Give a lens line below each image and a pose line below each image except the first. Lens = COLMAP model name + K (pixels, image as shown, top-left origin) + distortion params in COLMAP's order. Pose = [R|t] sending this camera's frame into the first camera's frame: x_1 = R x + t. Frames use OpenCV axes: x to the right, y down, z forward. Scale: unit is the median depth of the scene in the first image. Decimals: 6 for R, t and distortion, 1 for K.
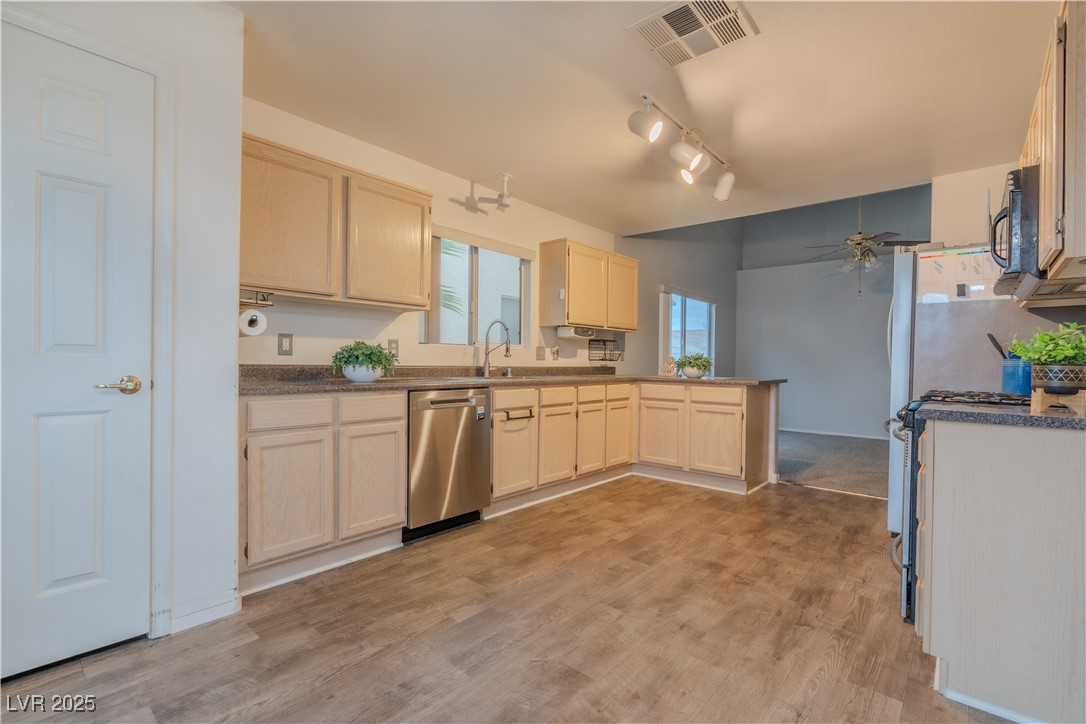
lens RADIAL K [[488.6, 0, 539.0], [0, 488.6, 364.4], [0, 0, 1]] dist [-0.003703, 0.000677]
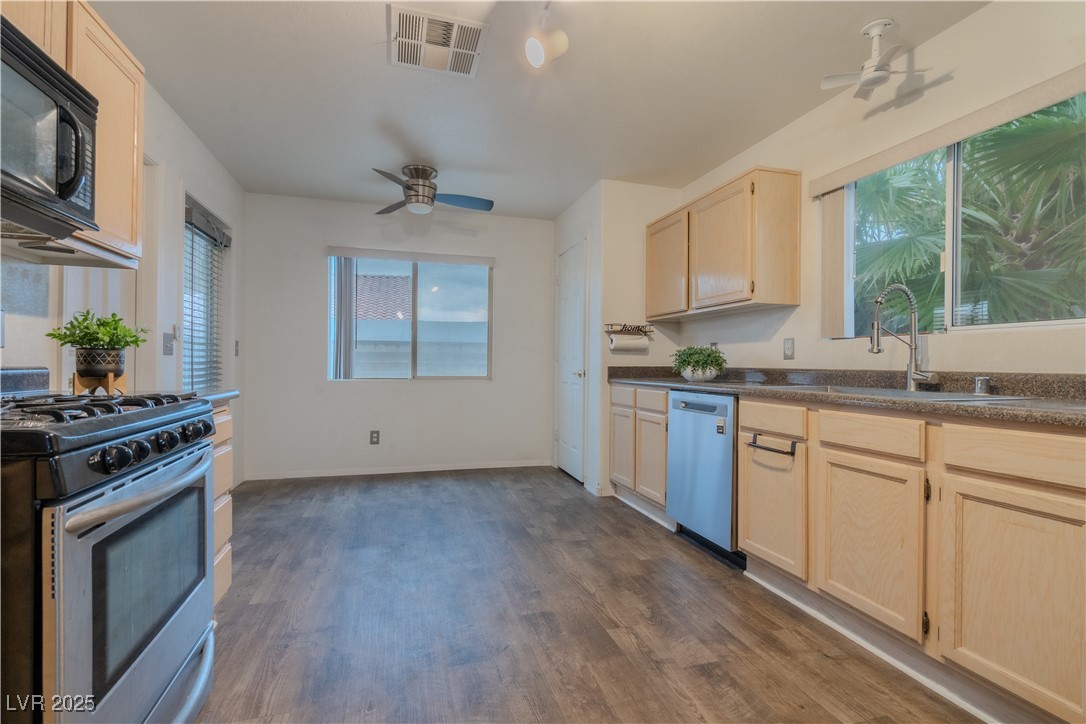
lens RADIAL K [[490.7, 0, 536.5], [0, 490.7, 364.5], [0, 0, 1]] dist [-0.003014, 0.000614]
pose [[-0.539832, -0.017794, -0.841585, 0.818973], [-0.019805, 0.999768, -0.008434, 0.013252], [0.841540, 0.012115, -0.540059, 1.335313]]
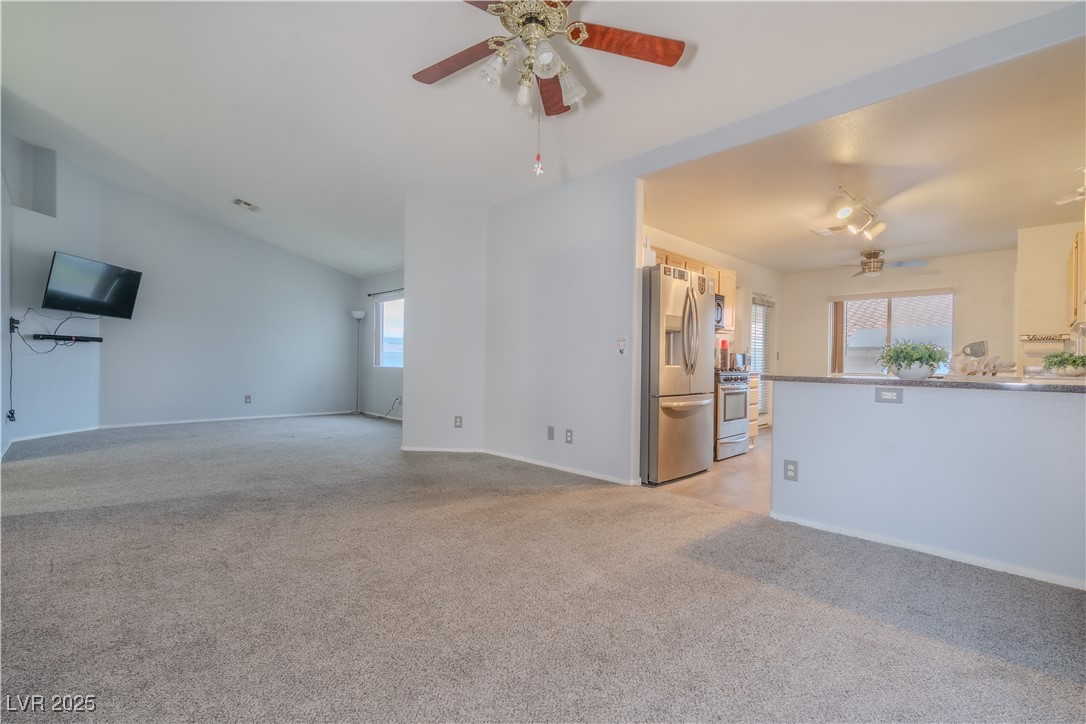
lens RADIAL K [[497.8, 0, 543.0], [0, 497.8, 362.0], [0, 0, 1]] dist [-0.005251, -0.000521]
pose [[-0.996387, -0.023371, 0.081649, 1.242653], [-0.022662, 0.999697, 0.009606, 0.011724], [-0.081848, 0.007721, -0.996615, 2.876785]]
